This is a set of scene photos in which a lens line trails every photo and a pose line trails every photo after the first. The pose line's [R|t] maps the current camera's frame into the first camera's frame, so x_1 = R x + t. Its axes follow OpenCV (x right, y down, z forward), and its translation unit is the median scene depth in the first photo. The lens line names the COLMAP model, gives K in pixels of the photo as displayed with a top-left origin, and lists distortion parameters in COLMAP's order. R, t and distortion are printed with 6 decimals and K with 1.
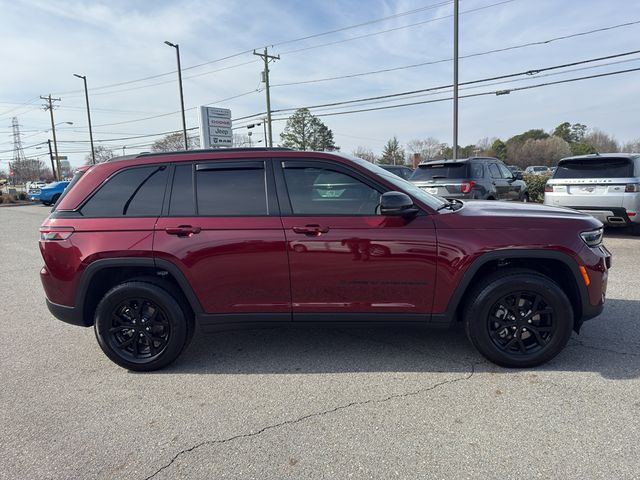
lens RADIAL K [[474.0, 0, 320.0], [0, 474.0, 240.0], [0, 0, 1]] dist [0.001403, -0.004133]
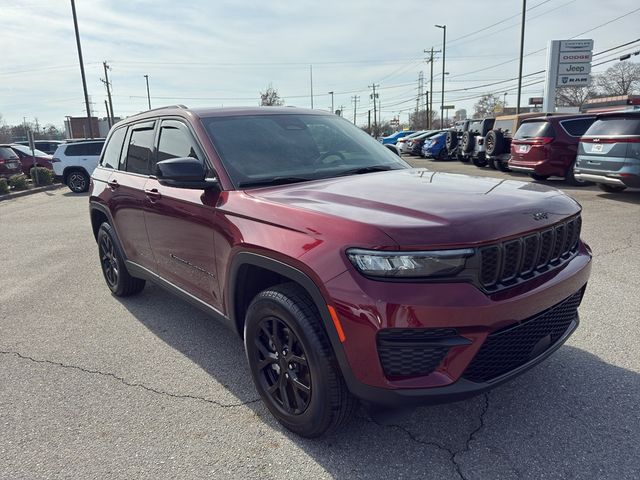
lens RADIAL K [[474.0, 0, 320.0], [0, 474.0, 240.0], [0, 0, 1]] dist [0.001403, -0.004133]
pose [[0.657921, 0.166297, -0.734497, 0.160976], [-0.084339, 0.985449, 0.147569, -0.017761], [0.748350, -0.035142, 0.662373, 0.105209]]
